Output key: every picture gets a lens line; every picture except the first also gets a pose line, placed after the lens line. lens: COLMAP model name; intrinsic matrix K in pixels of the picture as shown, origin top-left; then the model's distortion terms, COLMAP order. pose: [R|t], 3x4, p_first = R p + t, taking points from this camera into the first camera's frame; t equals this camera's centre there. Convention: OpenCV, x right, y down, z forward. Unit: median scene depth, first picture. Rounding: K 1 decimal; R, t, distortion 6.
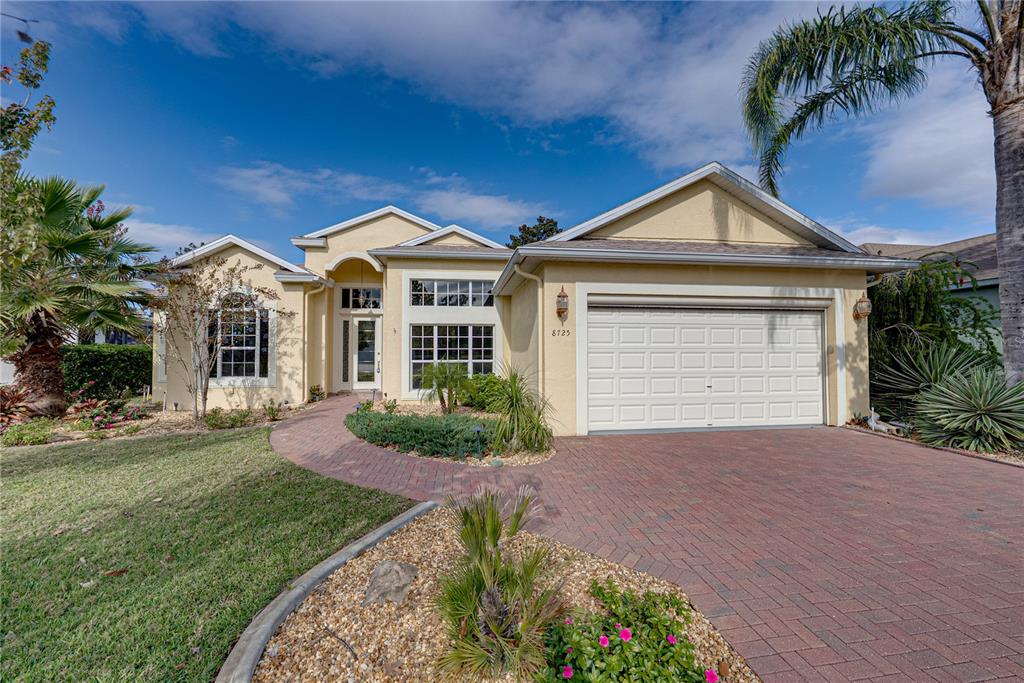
lens RADIAL K [[403.2, 0, 514.0], [0, 403.2, 341.3], [0, 0, 1]] dist [-0.001254, -0.000118]
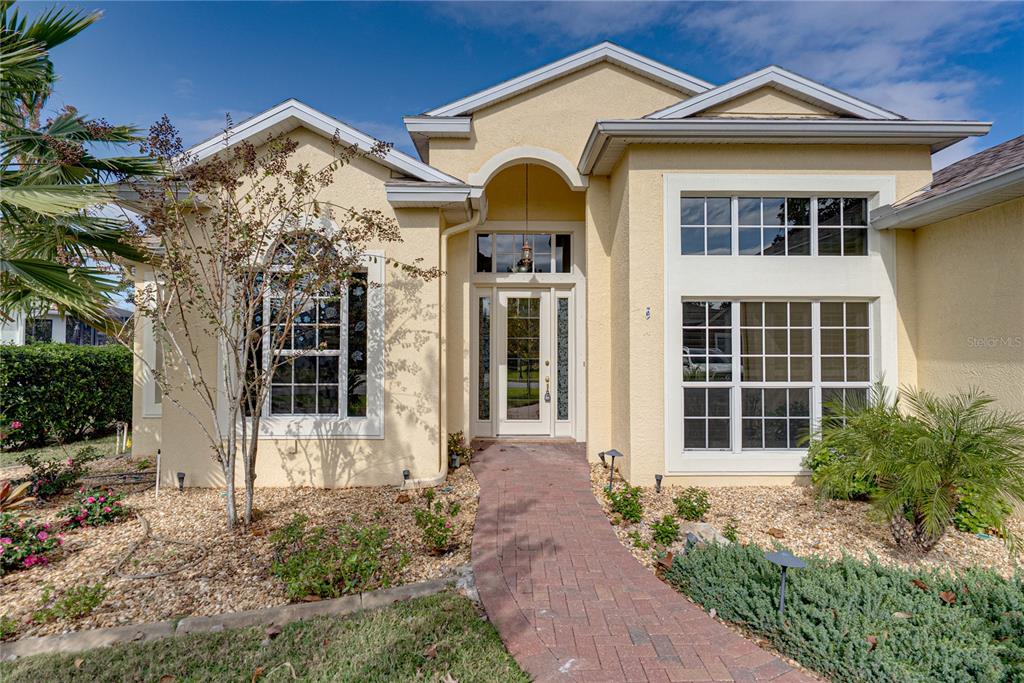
lens RADIAL K [[546.6, 0, 512.2], [0, 546.6, 342.3], [0, 0, 1]] dist [0.006683, 0.001738]
pose [[0.992439, 0.001258, -0.122730, -0.366755], [-0.001039, 0.999998, 0.001852, 0.003857], [0.122732, -0.001711, 0.992438, 0.403325]]
